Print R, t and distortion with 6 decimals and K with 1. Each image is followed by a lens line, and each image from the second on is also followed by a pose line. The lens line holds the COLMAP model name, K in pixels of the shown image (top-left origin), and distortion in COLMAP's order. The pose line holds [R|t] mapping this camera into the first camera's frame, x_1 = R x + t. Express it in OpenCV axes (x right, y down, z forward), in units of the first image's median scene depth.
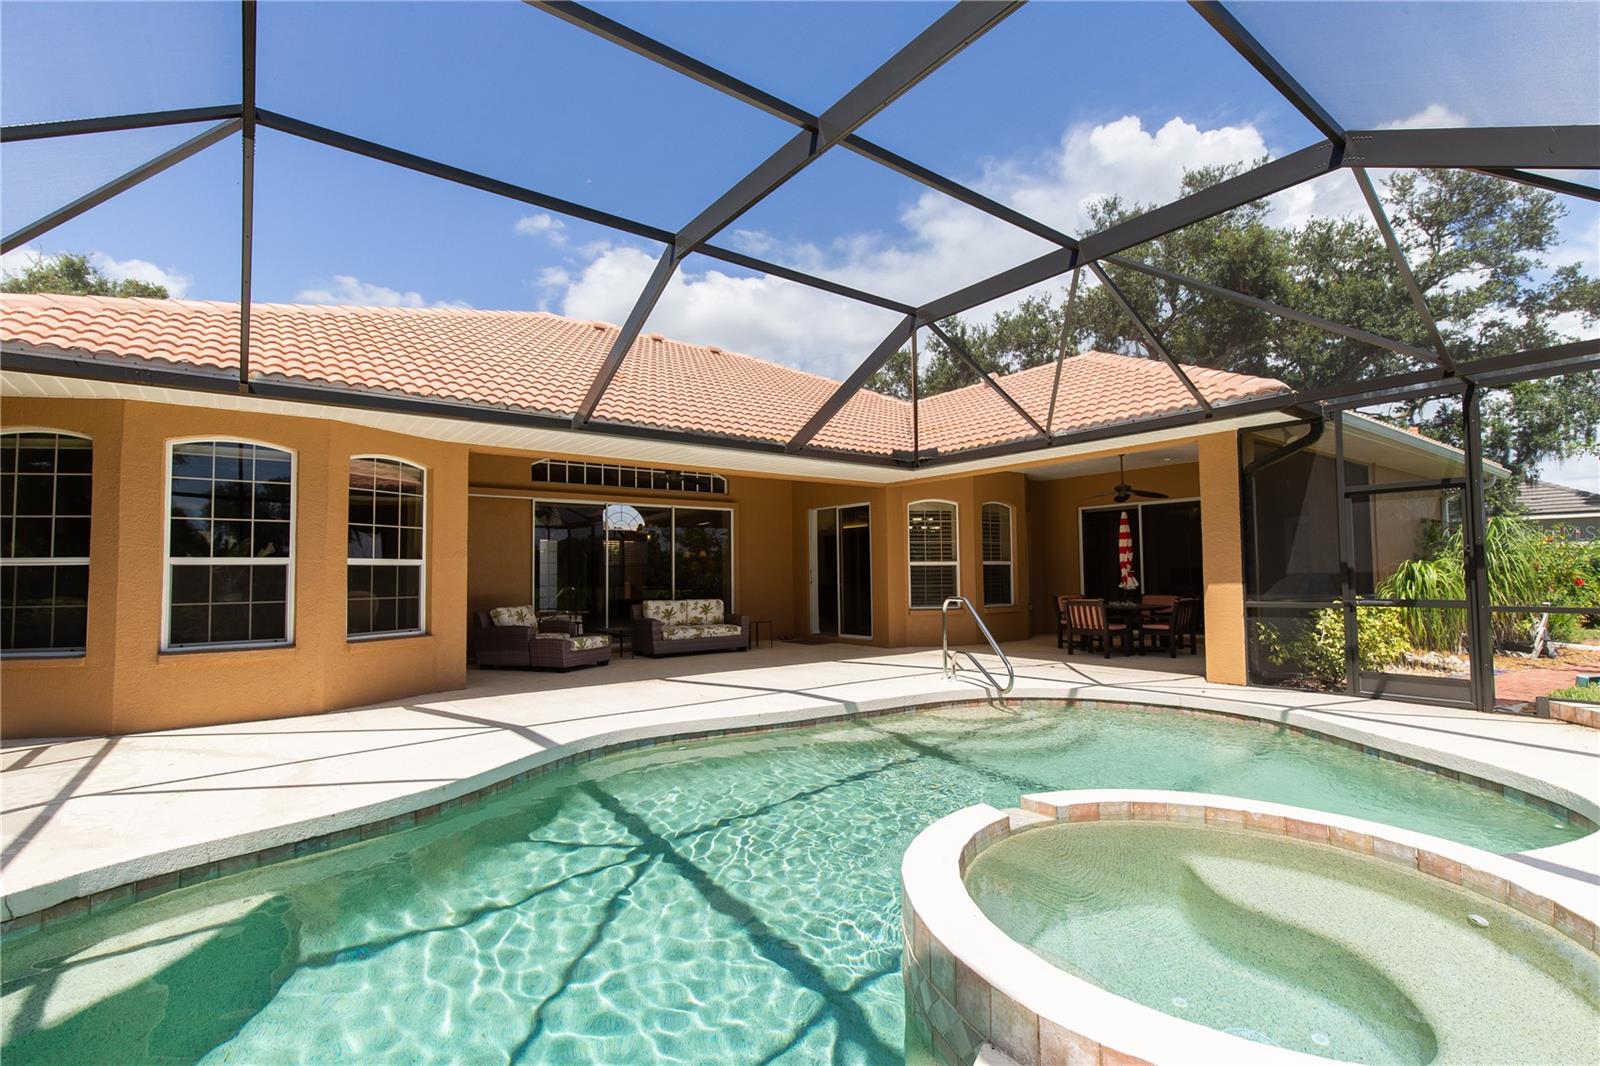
lens RADIAL K [[729.8, 0, 806.4], [0, 729.8, 541.3], [0, 0, 1]] dist [0.000000, 0.000380]
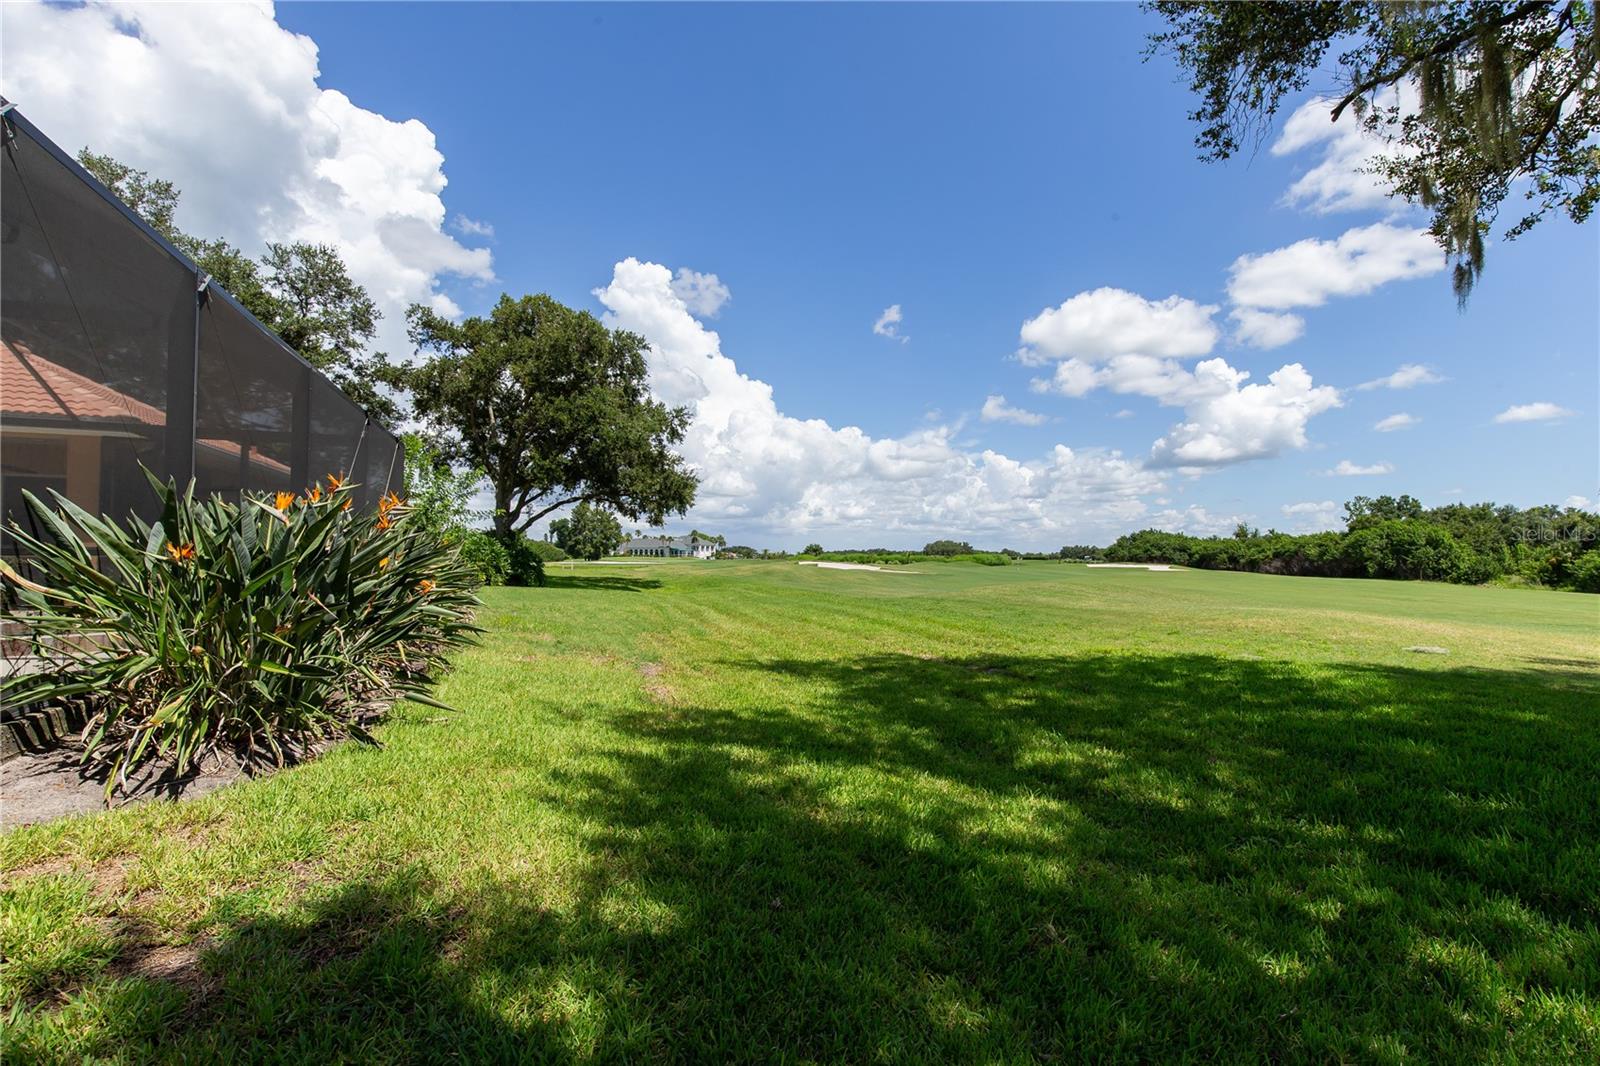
lens RADIAL K [[723.6, 0, 794.3], [0, 723.6, 540.9], [0, 0, 1]] dist [0.000842, -0.000107]
pose [[0.291017, 0.035457, 0.956061, -0.156472], [-0.055209, 0.998270, -0.020217, 0.004468], [-0.955124, -0.046900, 0.292471, -0.305792]]
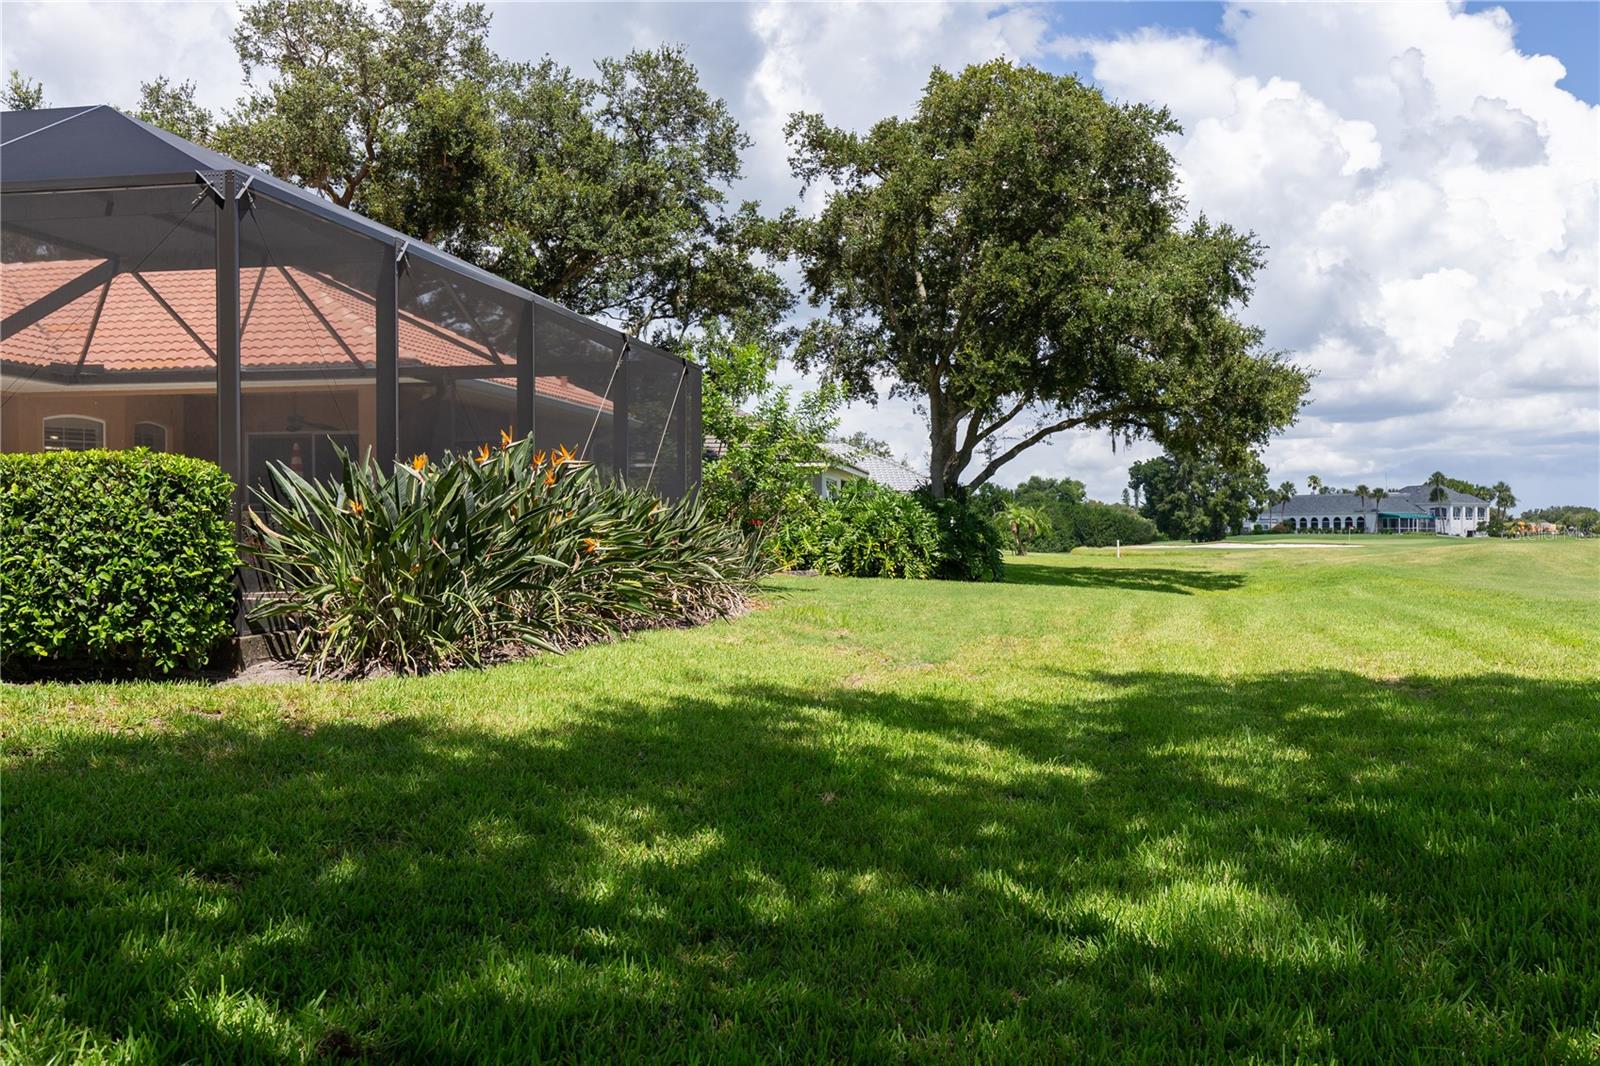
lens RADIAL K [[1553.4, 0, 797.0], [0, 1553.4, 545.6], [0, 0, 1]] dist [-0.000237, 0.004319]
pose [[0.750333, 0.004444, 0.661045, -0.253412], [-0.035115, 0.998834, 0.033142, 0.003118], [-0.660126, -0.048080, 0.749614, -0.585981]]
